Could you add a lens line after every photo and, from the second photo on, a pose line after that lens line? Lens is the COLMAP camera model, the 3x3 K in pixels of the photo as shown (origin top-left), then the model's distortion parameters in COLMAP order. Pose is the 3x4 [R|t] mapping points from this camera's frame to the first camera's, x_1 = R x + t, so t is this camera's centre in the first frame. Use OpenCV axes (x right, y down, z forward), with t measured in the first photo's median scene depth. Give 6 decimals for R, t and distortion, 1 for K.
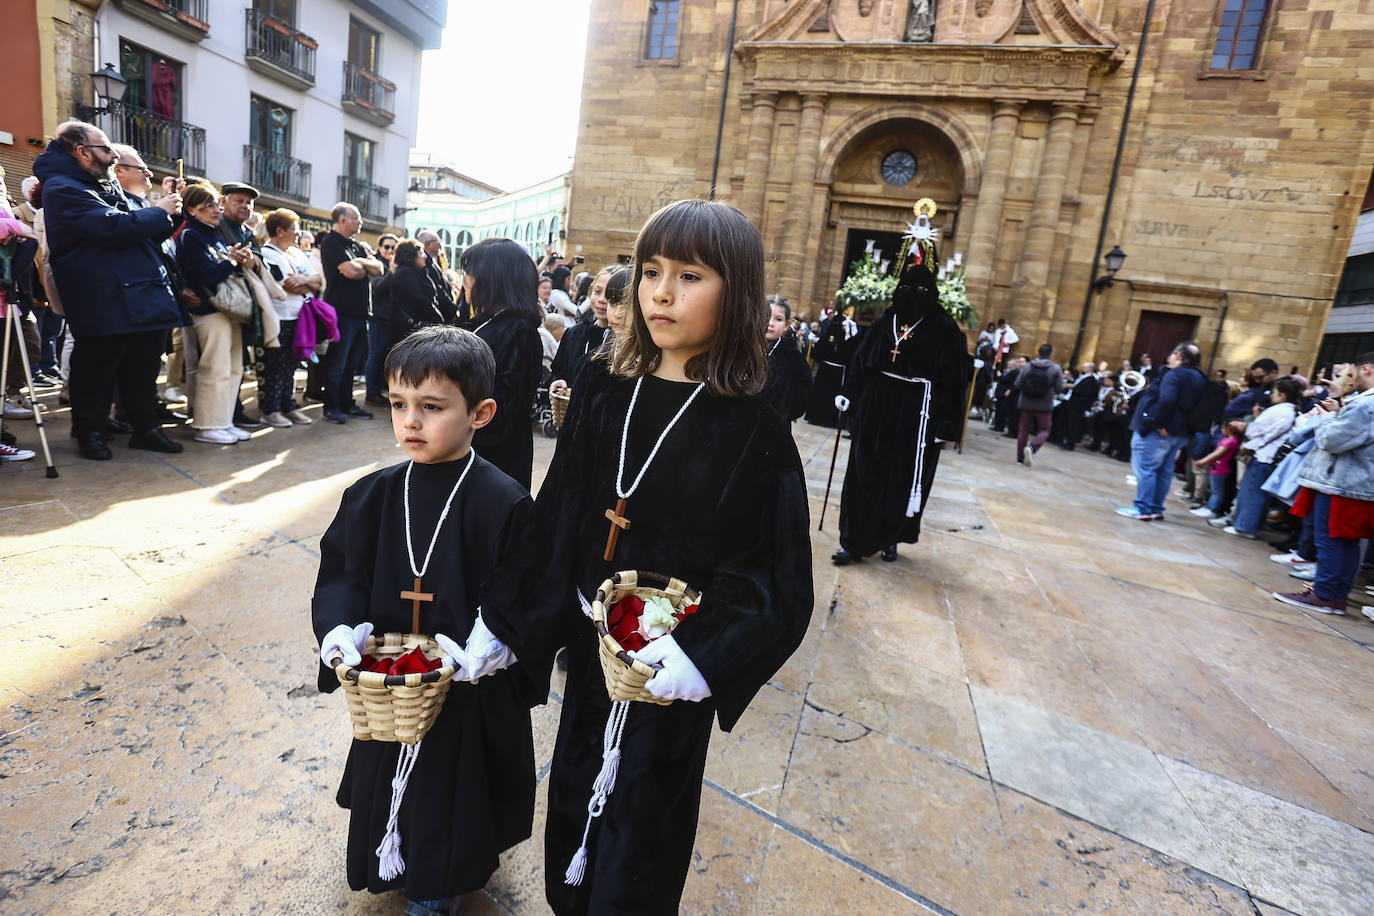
lens RADIAL K [[655.6, 0, 681.4], [0, 655.6, 450.3], [0, 0, 1]] dist [-0.065960, 0.024047]
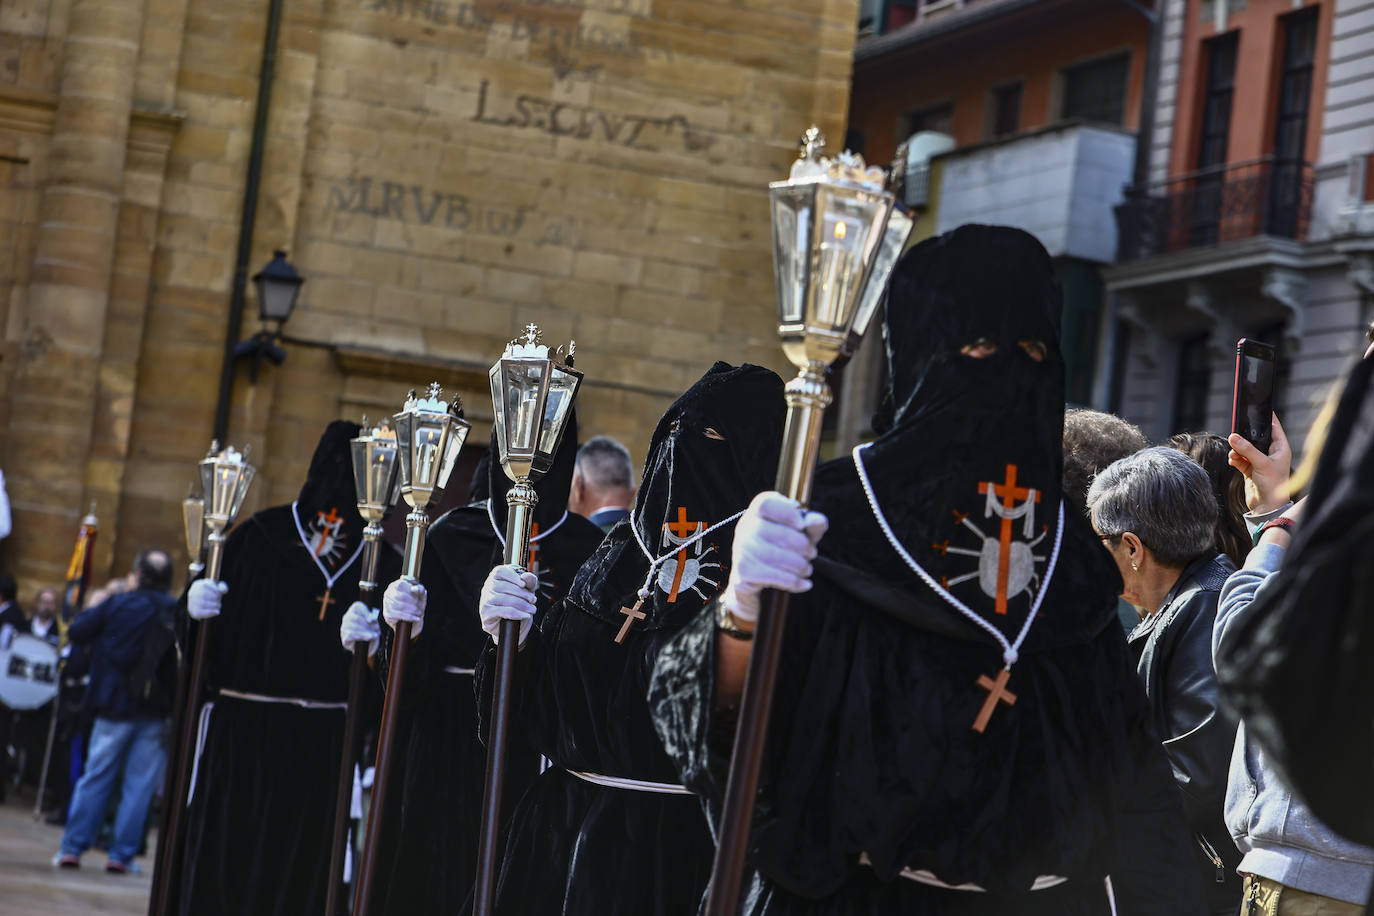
lens RADIAL K [[3328.5, 0, 692.2], [0, 3328.5, 459.6], [0, 0, 1]] dist [-0.187656, 0.000000]
pose [[0.818676, 0.011447, 0.574142, -0.157841], [0.087755, 0.985565, -0.144780, 0.067727], [-0.567511, 0.168911, 0.805854, -0.532126]]
